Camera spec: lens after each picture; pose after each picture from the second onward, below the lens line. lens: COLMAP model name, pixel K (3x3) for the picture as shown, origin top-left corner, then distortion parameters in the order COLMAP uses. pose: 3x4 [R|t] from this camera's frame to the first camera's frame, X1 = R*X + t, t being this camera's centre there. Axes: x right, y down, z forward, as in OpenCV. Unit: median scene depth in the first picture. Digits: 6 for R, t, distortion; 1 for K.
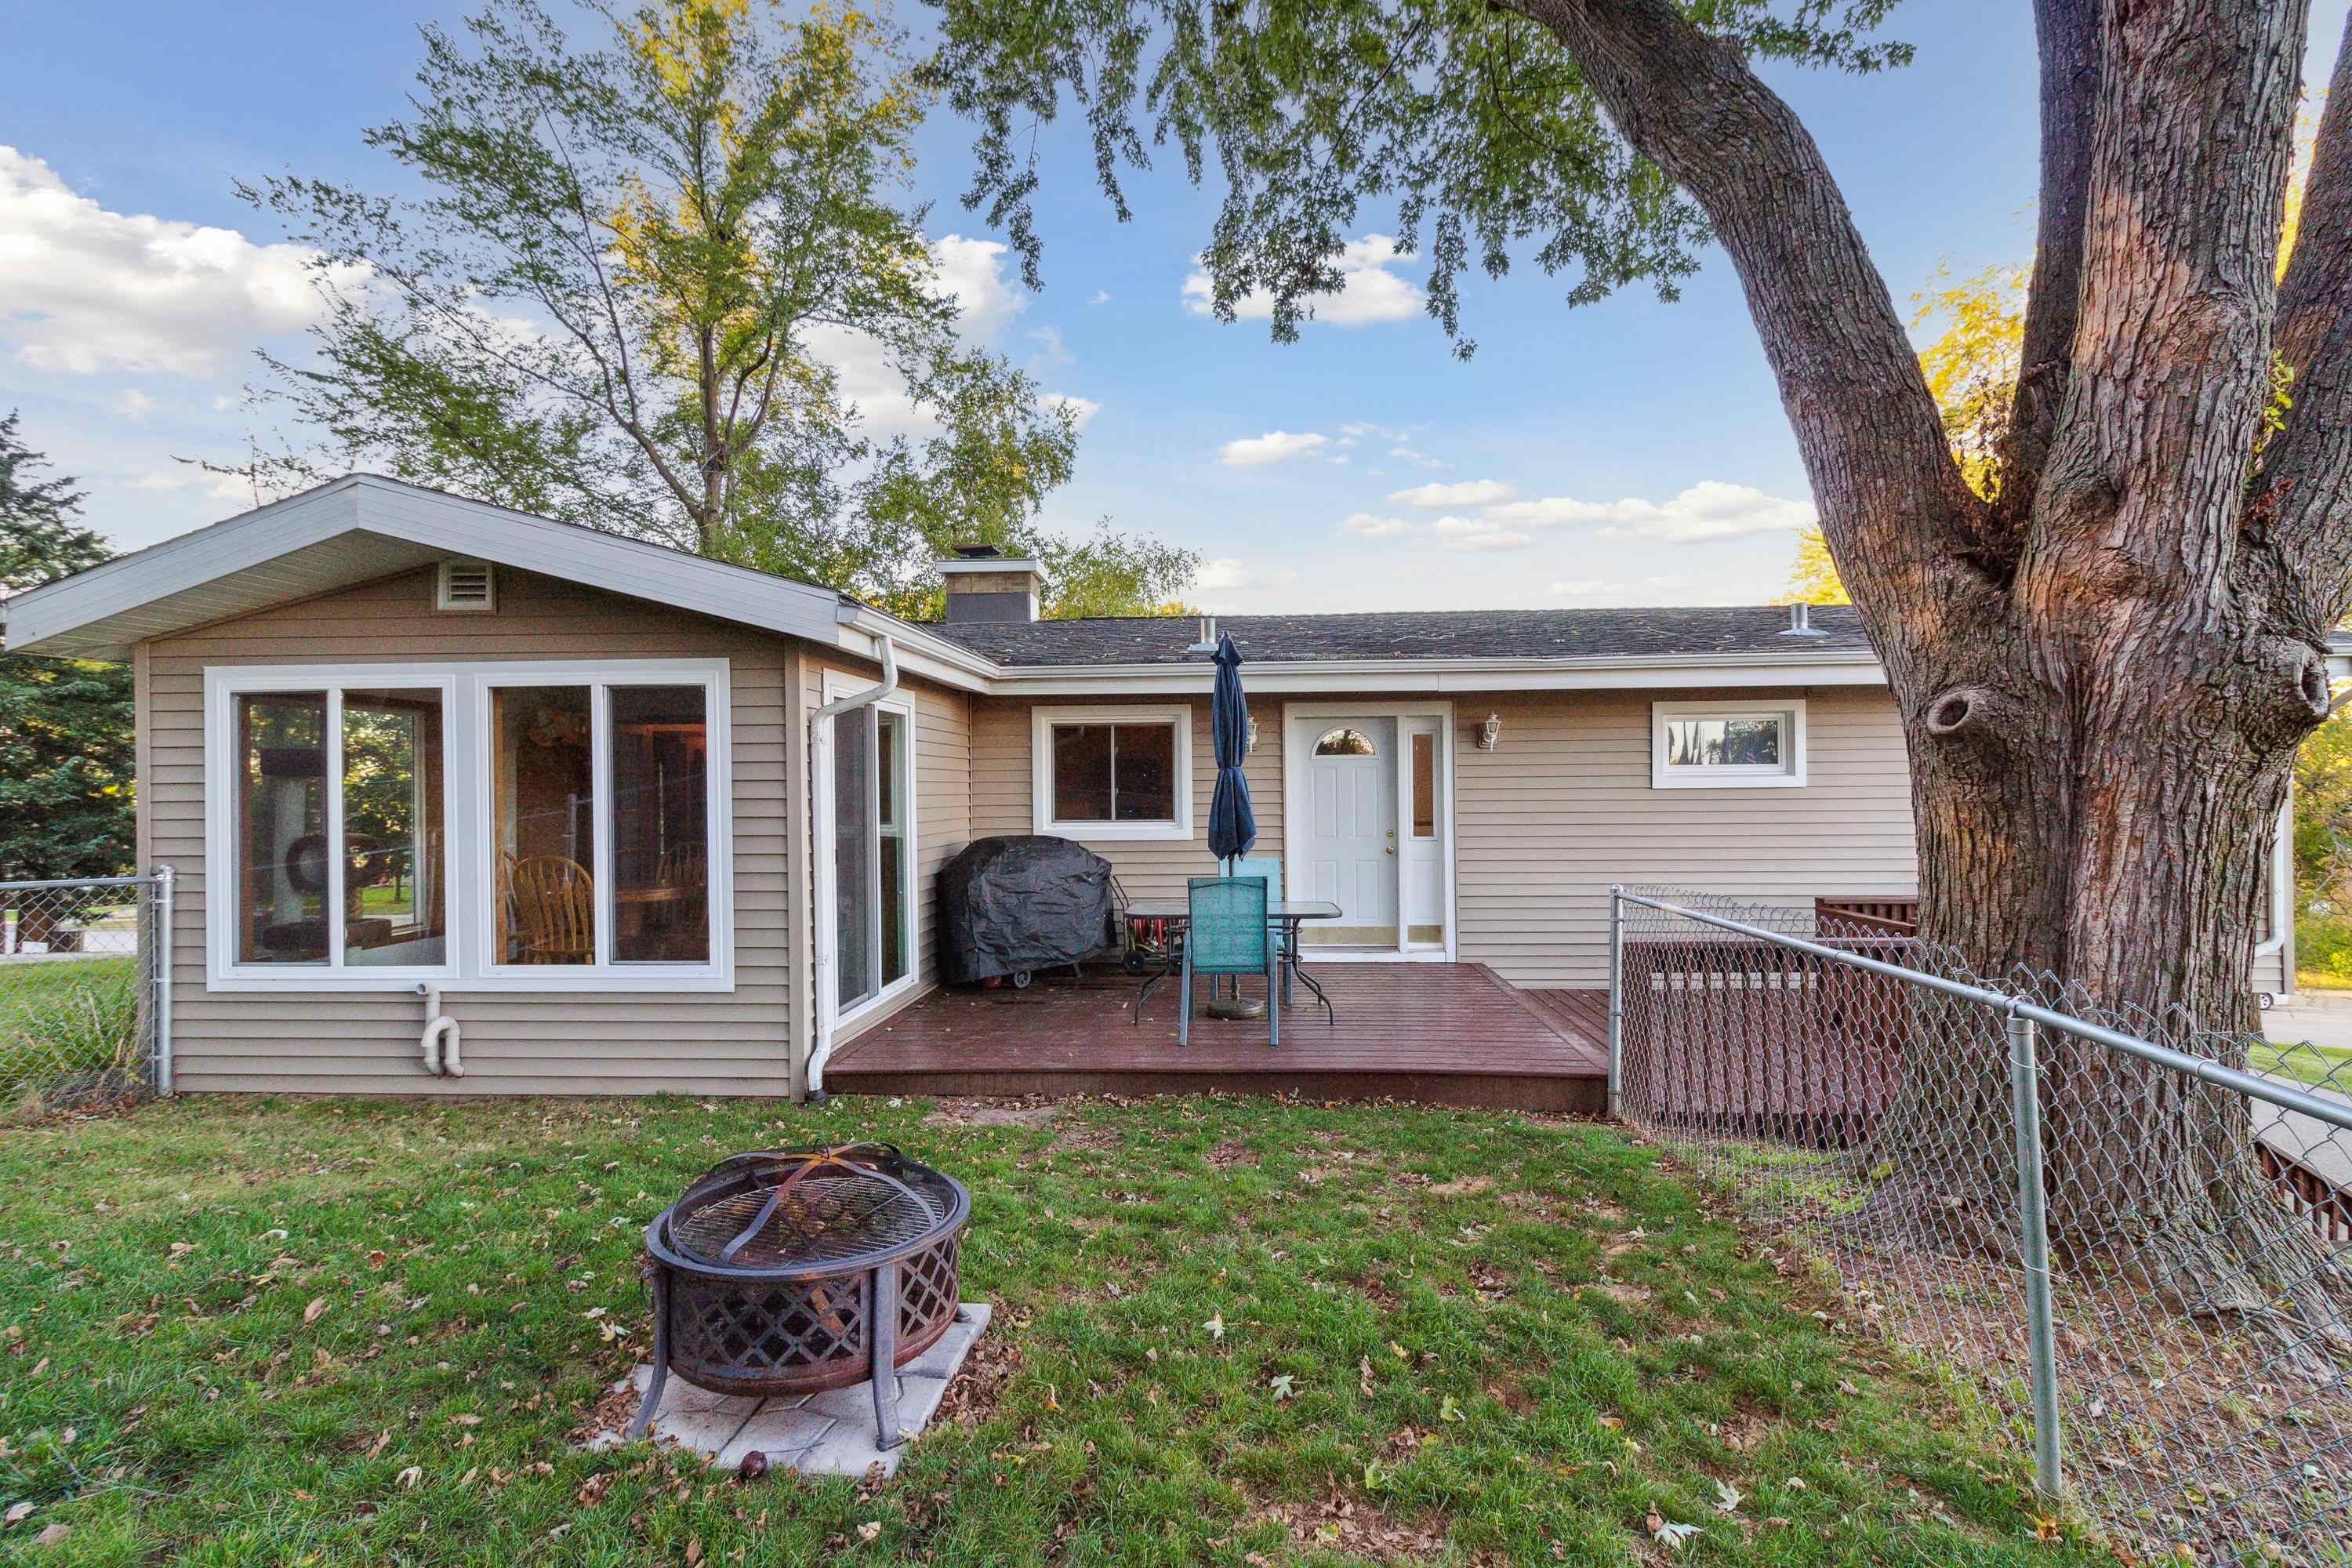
lens RADIAL K [[1095.1, 0, 1181.2], [0, 1095.1, 780.3], [0, 0, 1]] dist [0.011479, 0.000320]
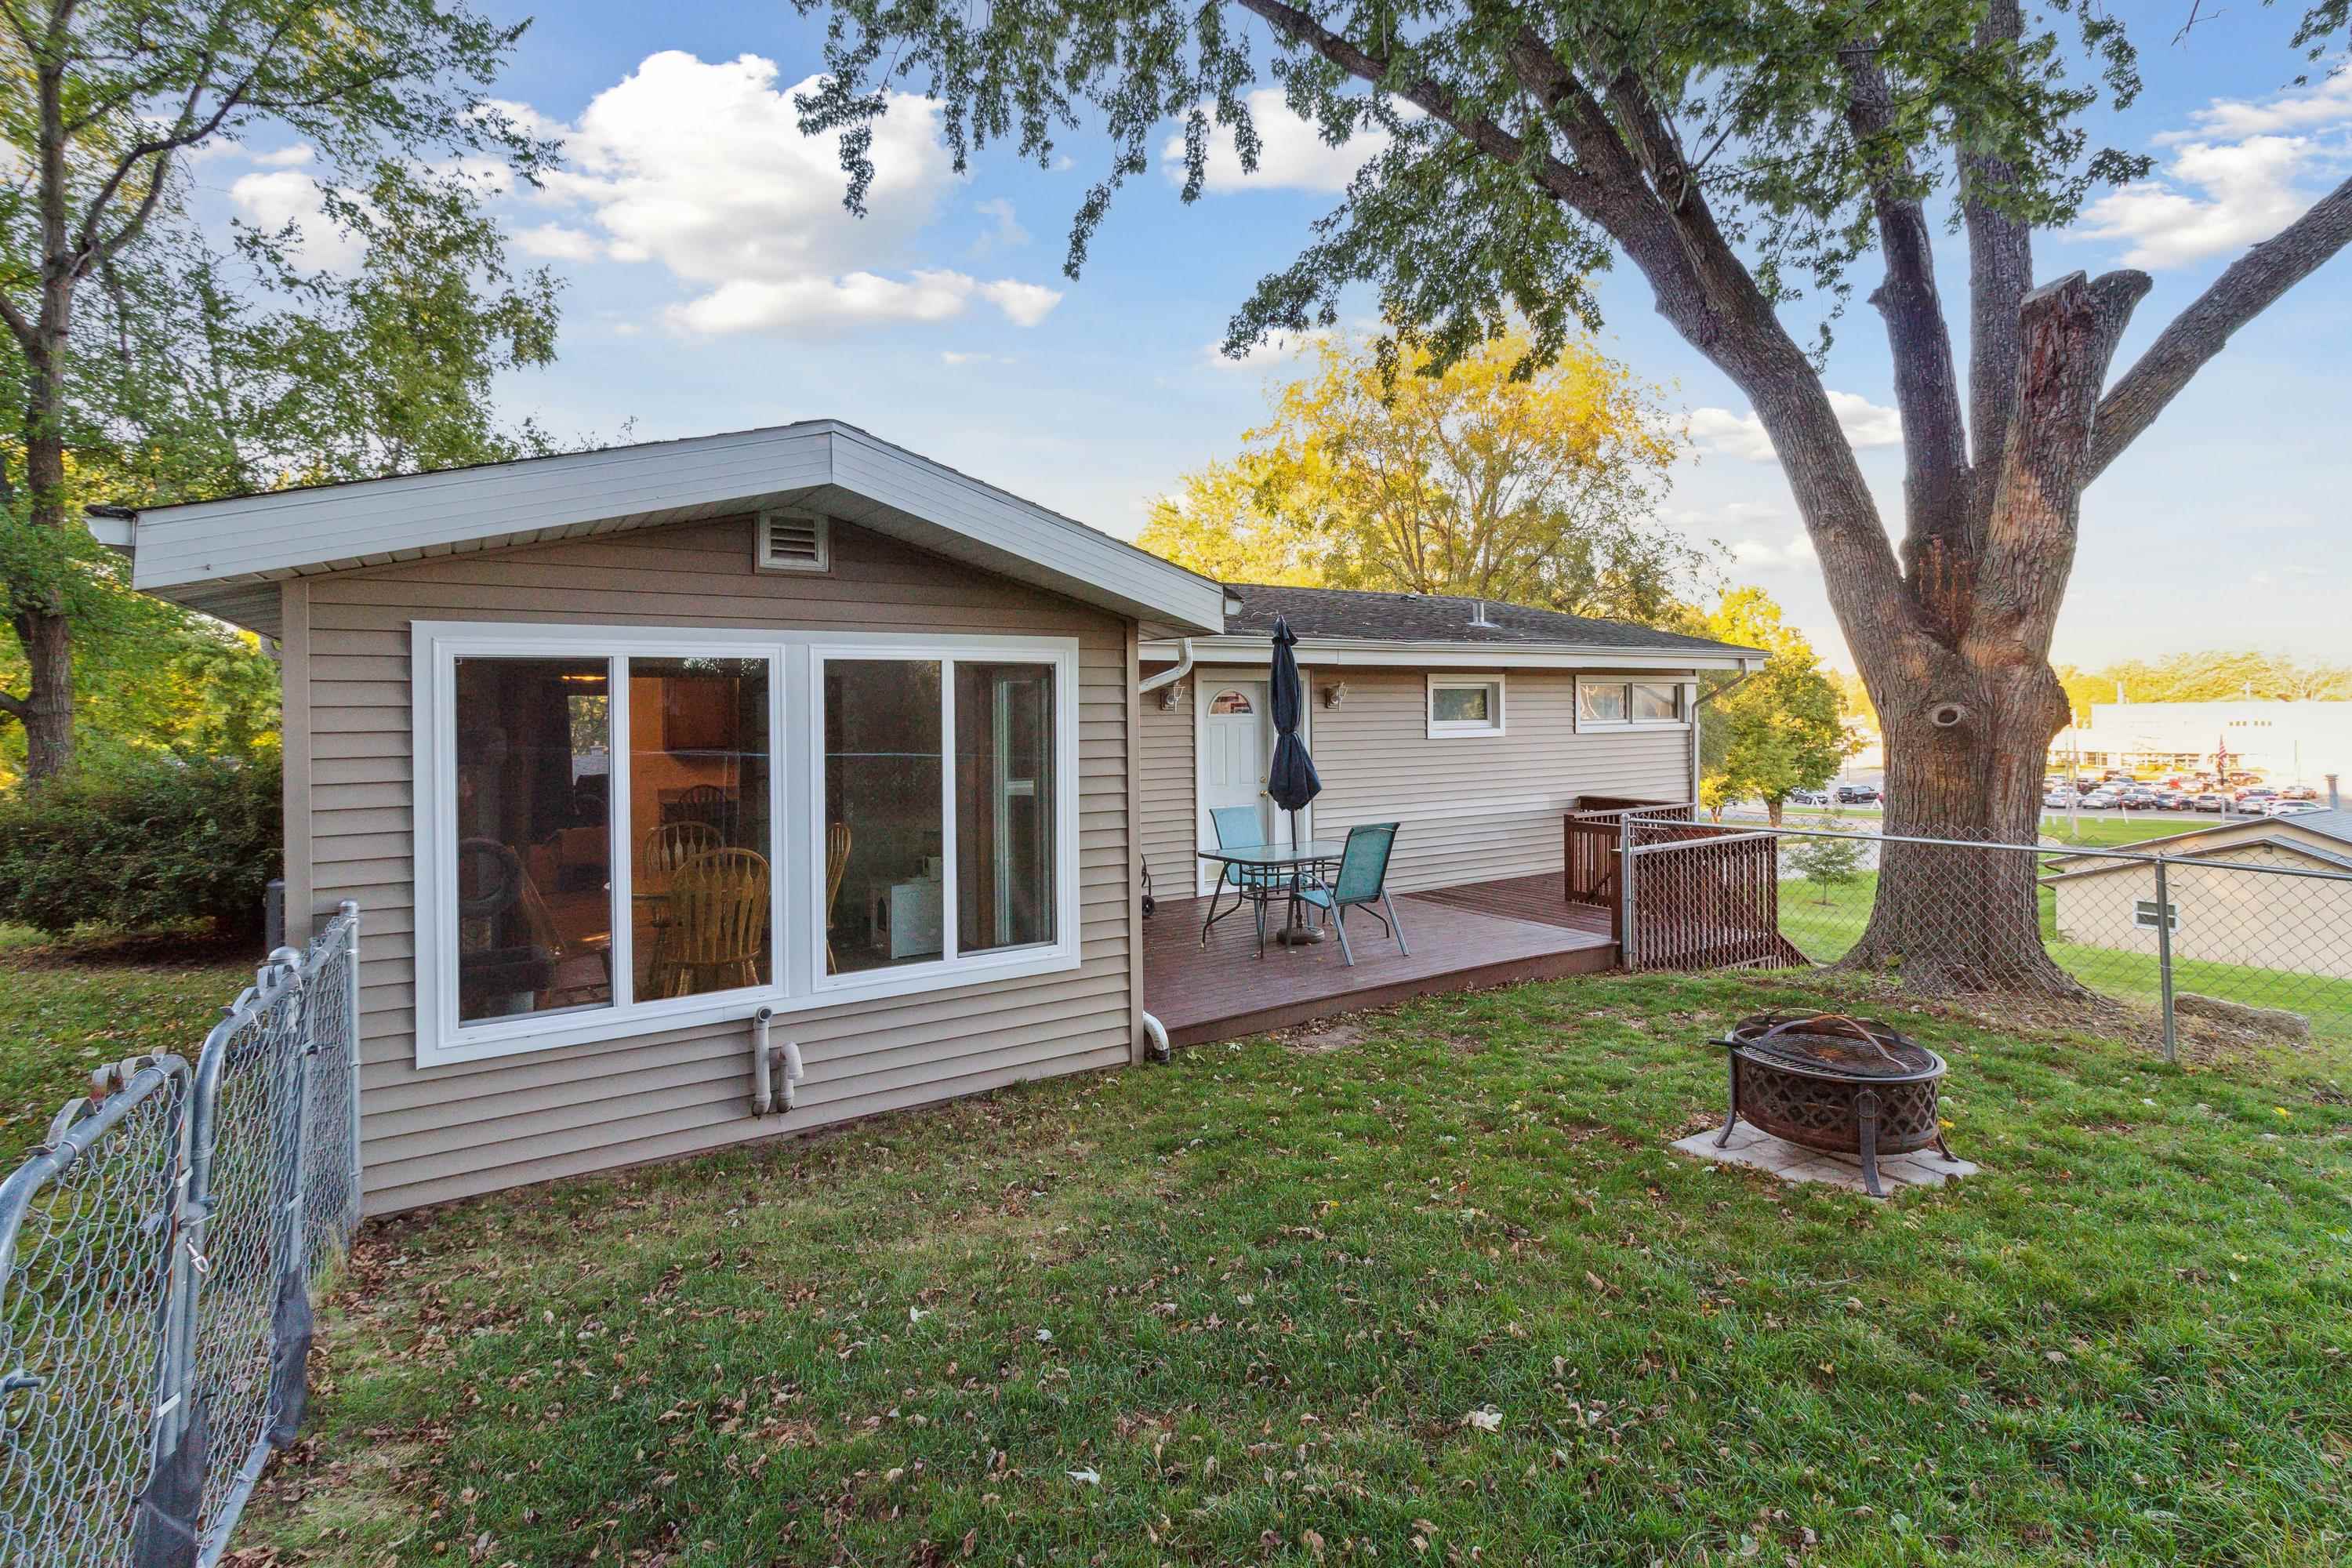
lens RADIAL K [[1095.1, 0, 1222.0], [0, 1095.1, 712.9], [0, 0, 1]] dist [0.011479, 0.000320]
pose [[0.810837, -0.002215, 0.585268, -0.883822], [0.000795, 0.999996, 0.002684, -0.044360], [-0.585272, -0.001711, 0.810835, 0.104894]]
